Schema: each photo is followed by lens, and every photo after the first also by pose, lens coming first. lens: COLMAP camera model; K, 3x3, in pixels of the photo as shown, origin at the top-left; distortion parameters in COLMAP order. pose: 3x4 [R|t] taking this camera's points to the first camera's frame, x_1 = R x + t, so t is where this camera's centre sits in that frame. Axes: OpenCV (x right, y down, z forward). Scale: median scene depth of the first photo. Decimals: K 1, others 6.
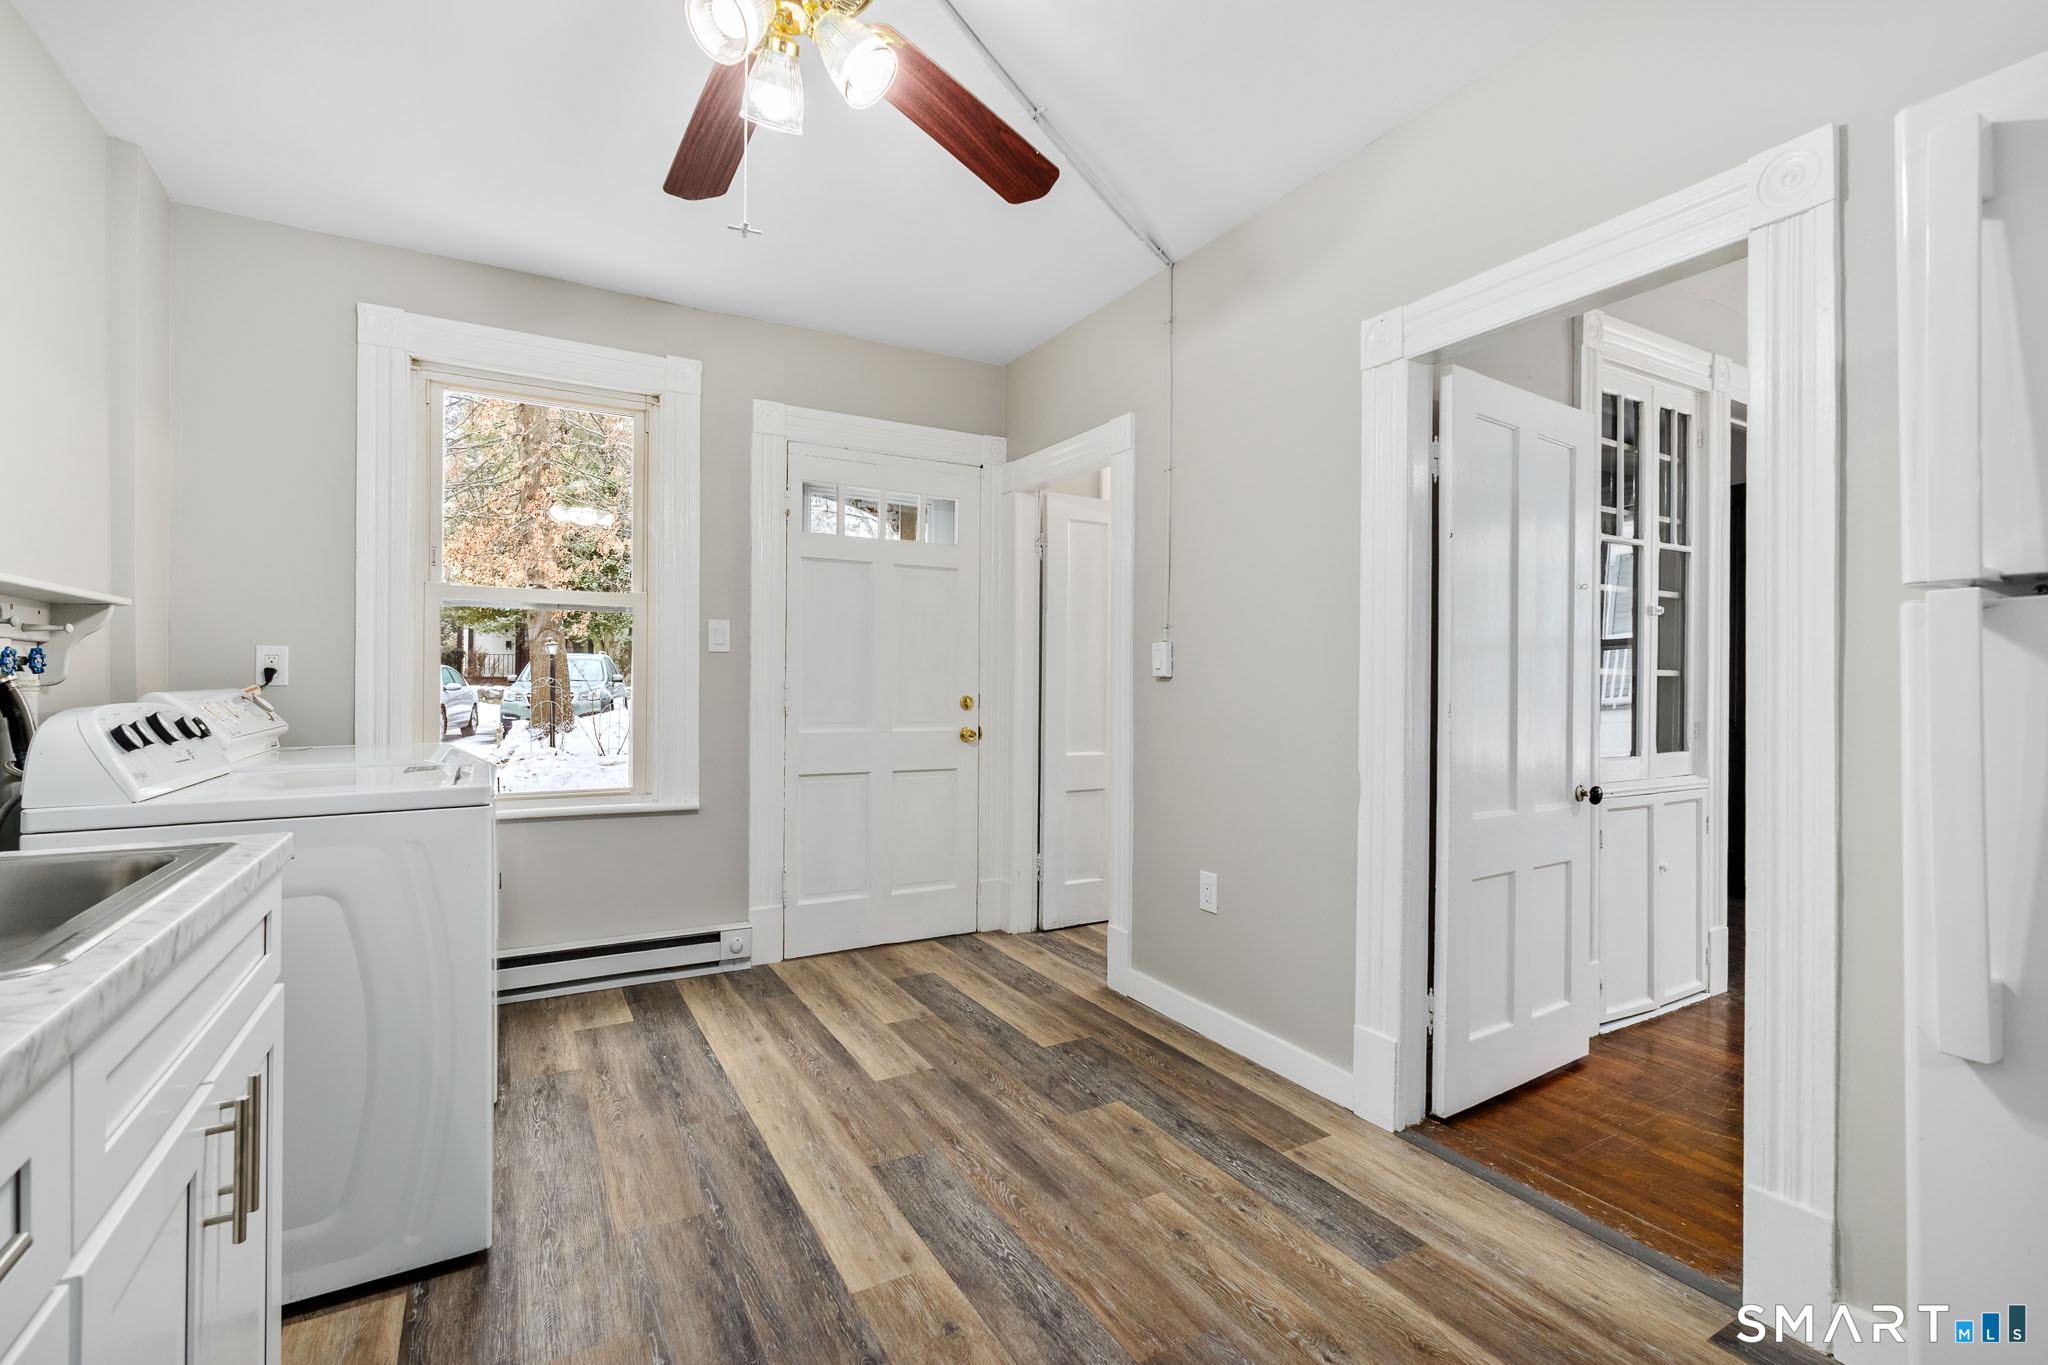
lens RADIAL K [[923.5, 0, 1026.1], [0, 923.5, 678.8], [0, 0, 1]] dist [-0.000253, -0.000828]
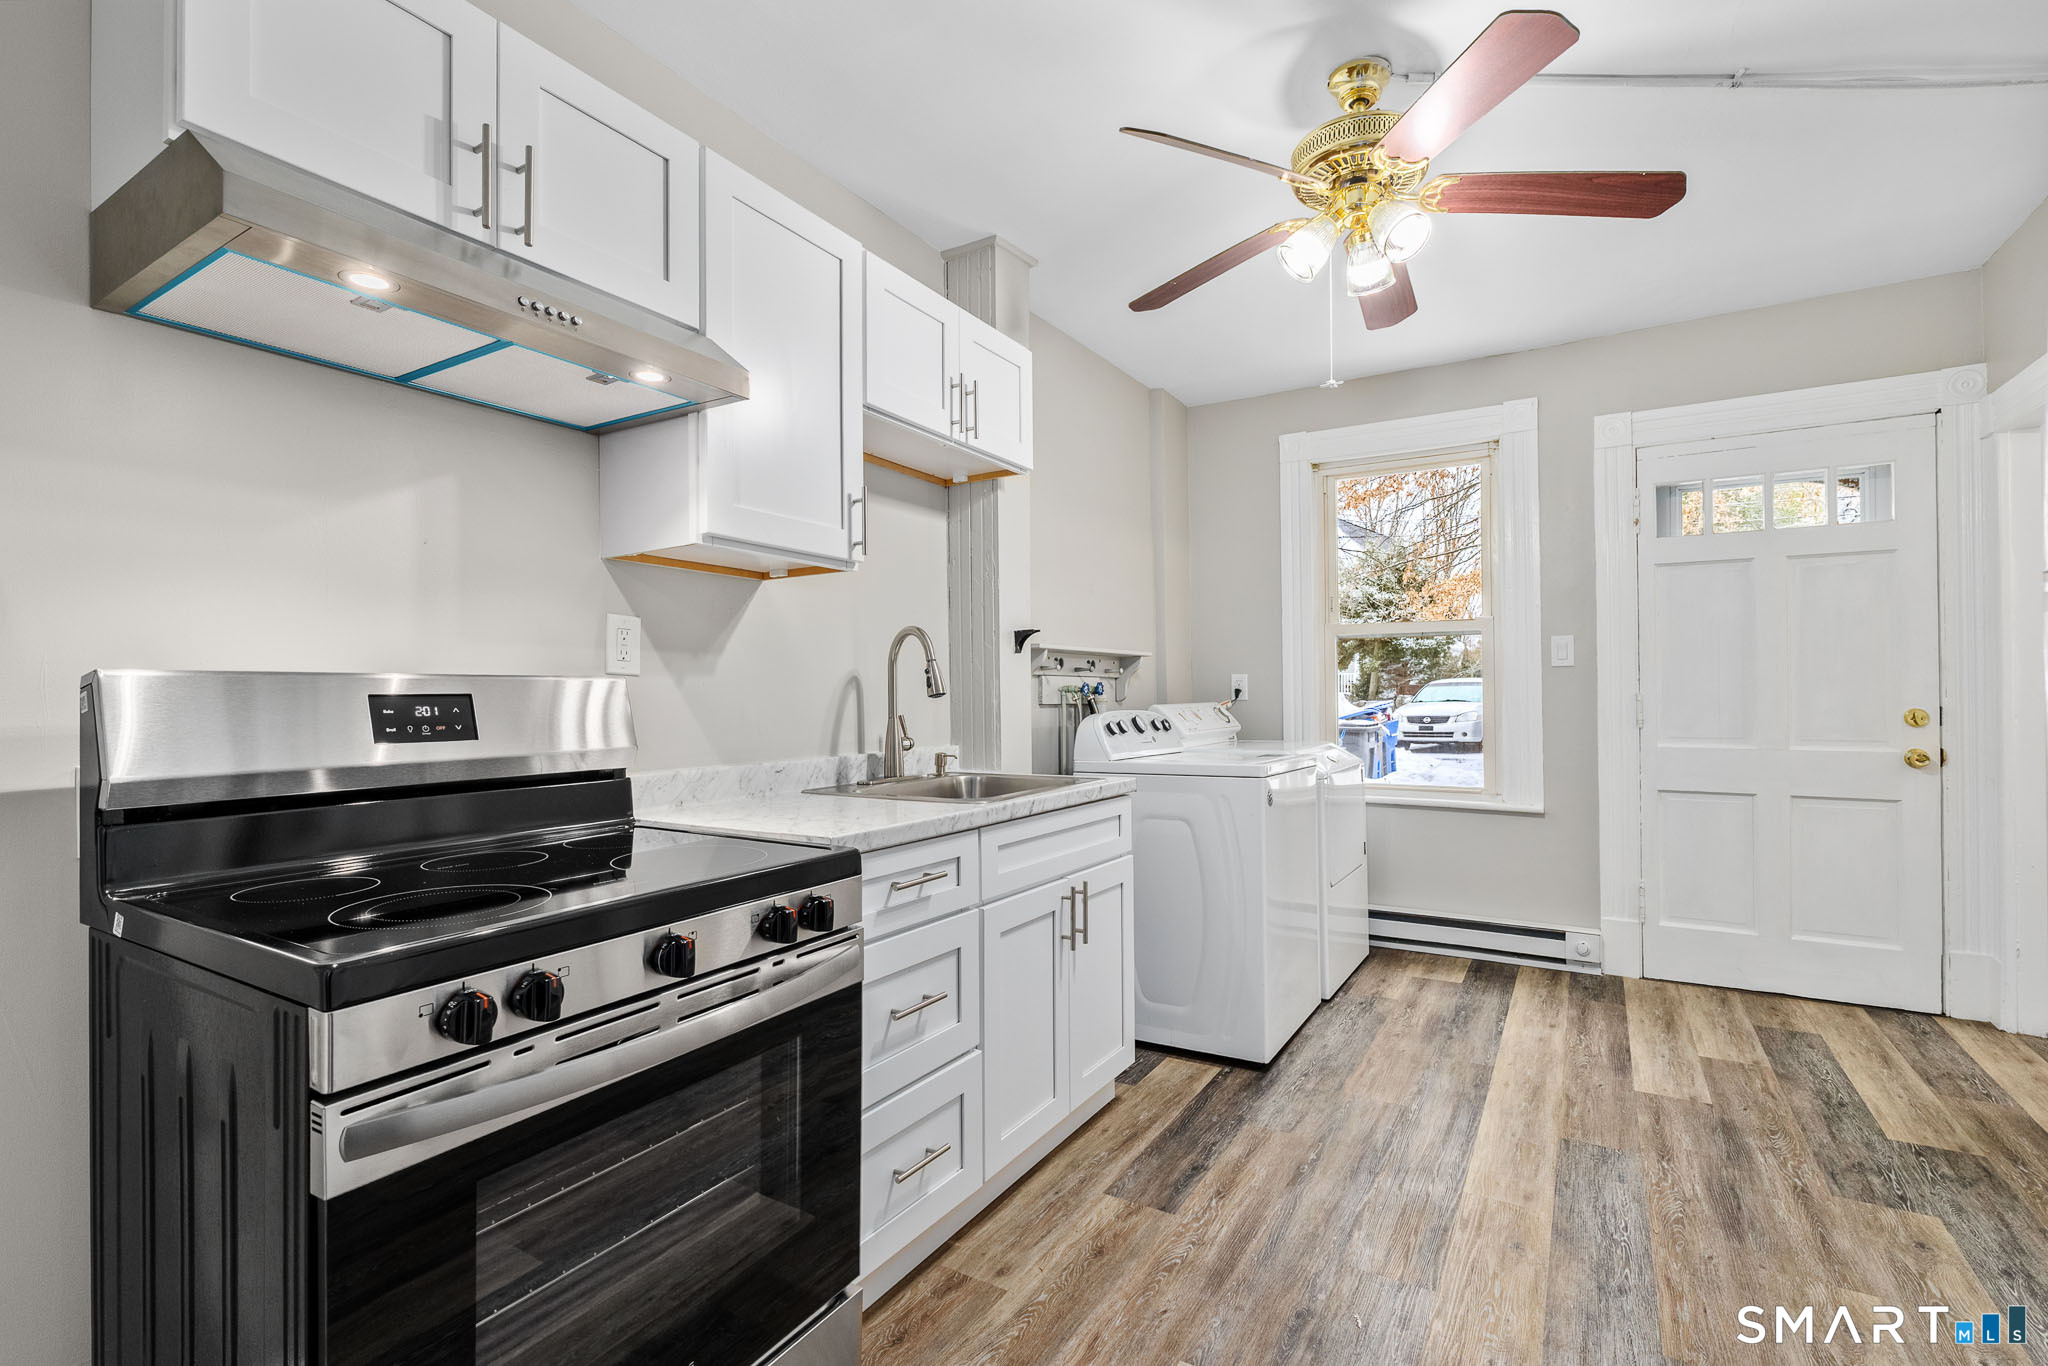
lens RADIAL K [[923.5, 0, 1018.0], [0, 923.5, 698.3], [0, 0, 1]] dist [-0.000253, -0.000828]
pose [[0.477828, -0.006534, -0.878429, 0.406759], [0.013554, 0.999908, -0.000065, -0.001510], [0.878349, -0.011875, 0.477873, -0.068715]]
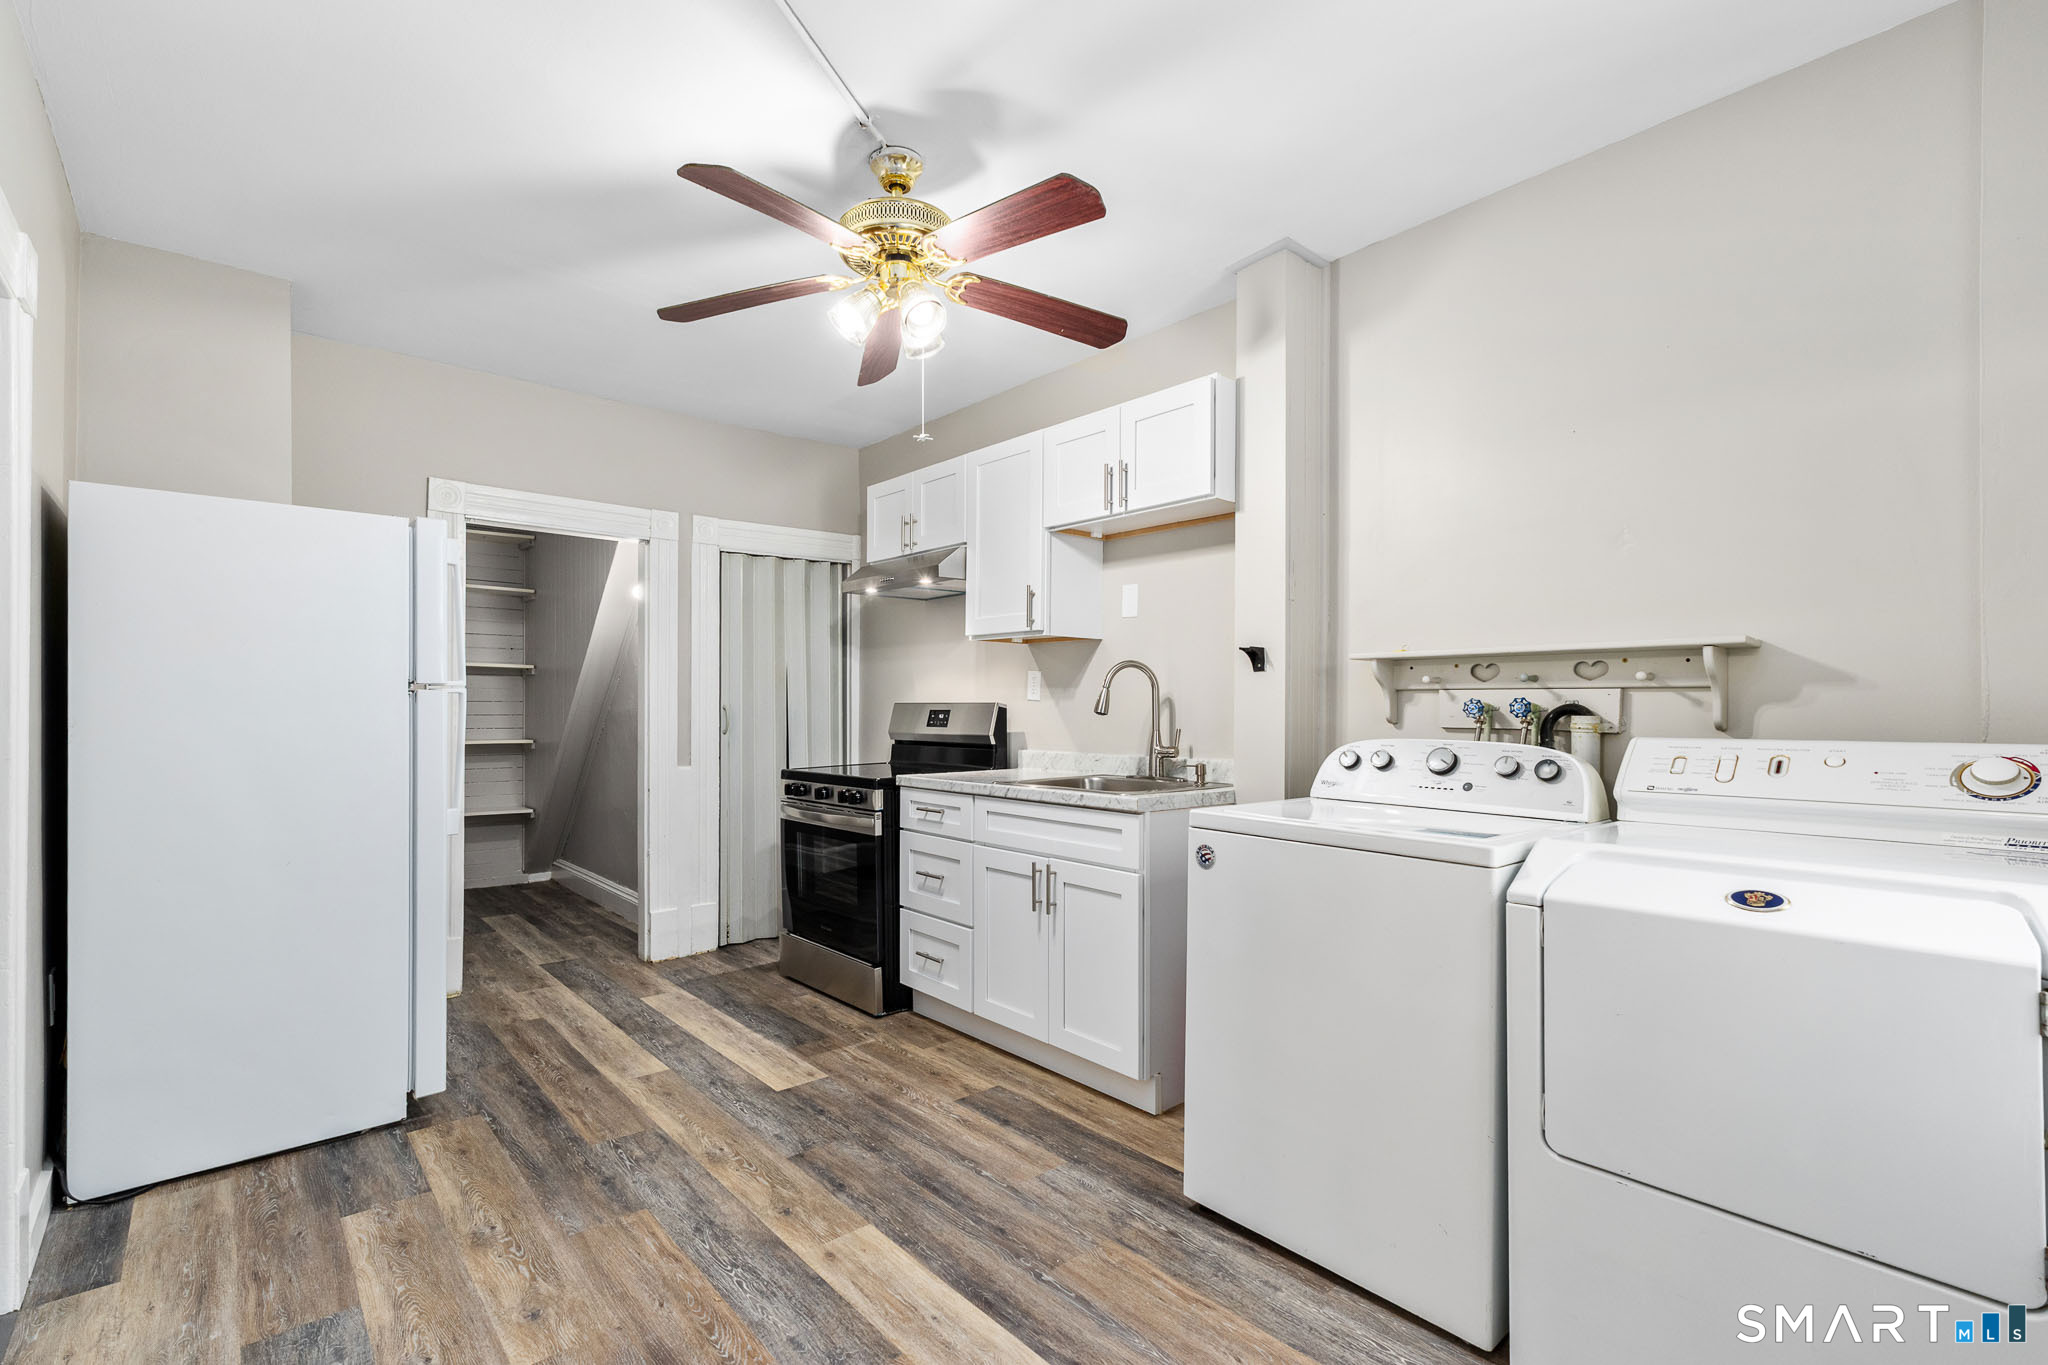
lens RADIAL K [[923.5, 0, 1048.6], [0, 923.5, 696.6], [0, 0, 1]] dist [-0.000253, -0.000828]
pose [[-0.975703, -0.005808, -0.219019, -0.097160], [-0.003128, 0.999916, -0.012582, -0.012359], [0.219074, -0.011591, -0.975639, 1.487916]]
